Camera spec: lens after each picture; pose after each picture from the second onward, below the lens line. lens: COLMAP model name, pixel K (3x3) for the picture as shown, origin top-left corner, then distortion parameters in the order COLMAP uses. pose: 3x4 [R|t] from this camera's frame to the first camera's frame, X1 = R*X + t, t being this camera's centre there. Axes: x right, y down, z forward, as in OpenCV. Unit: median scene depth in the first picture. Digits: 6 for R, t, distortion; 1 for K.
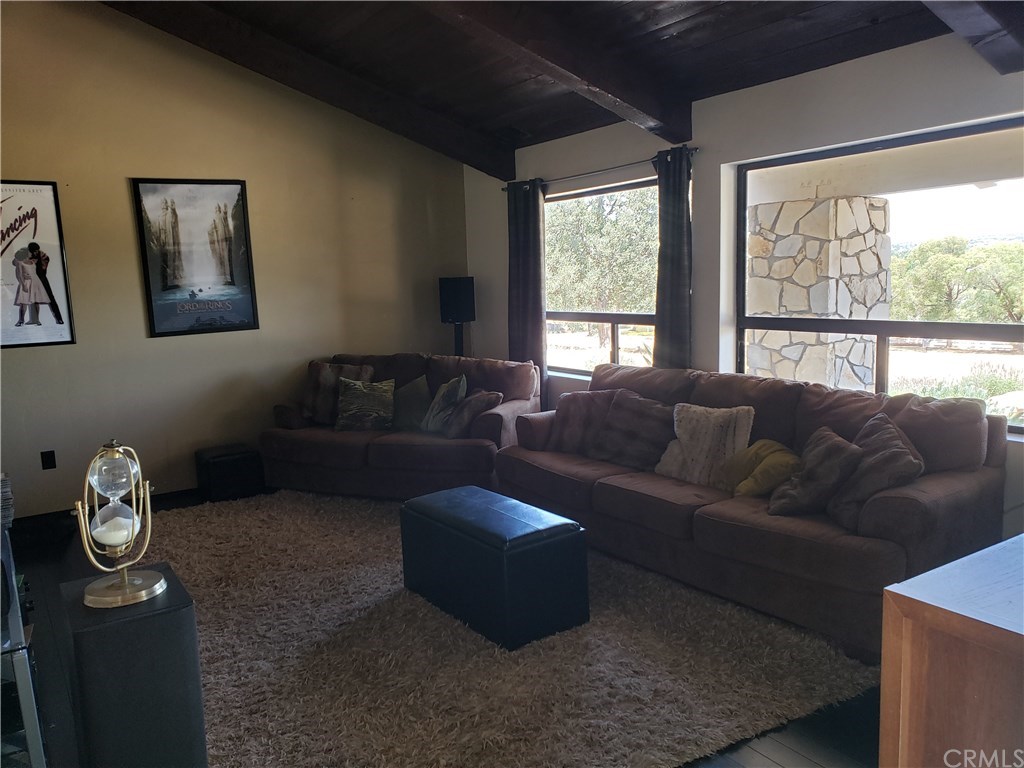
lens RADIAL K [[792.9, 0, 509.7], [0, 792.9, 384.1], [0, 0, 1]] dist [0.050604, -0.034976]
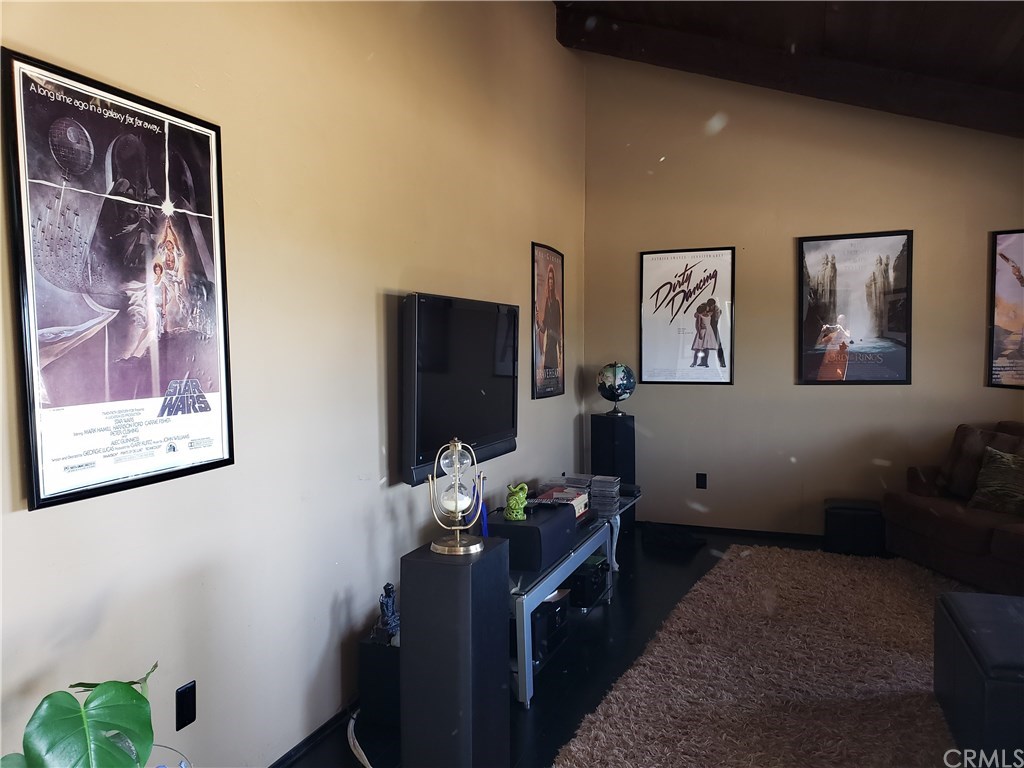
lens RADIAL K [[792.9, 0, 501.6], [0, 792.9, 388.8], [0, 0, 1]] dist [0.050604, -0.034976]
pose [[0.583897, 0.078874, -0.807987, 0.183045], [-0.127546, 0.991822, 0.004647, -0.007826], [0.801746, 0.100342, 0.589182, 0.060753]]
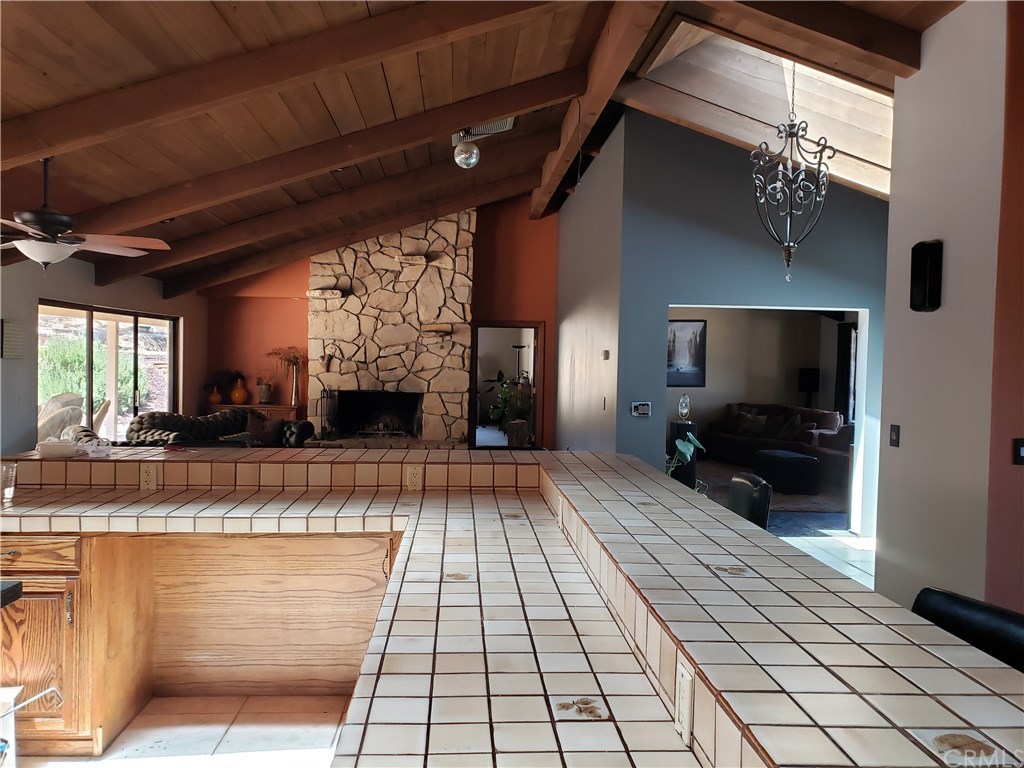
lens RADIAL K [[792.9, 0, 510.2], [0, 792.9, 379.2], [0, 0, 1]] dist [0.050604, -0.034976]
pose [[0.865870, 0.063692, -0.496198, 0.319841], [-0.120971, 0.989084, -0.084136, 0.167389], [0.485423, 0.132876, 0.864123, -1.213392]]
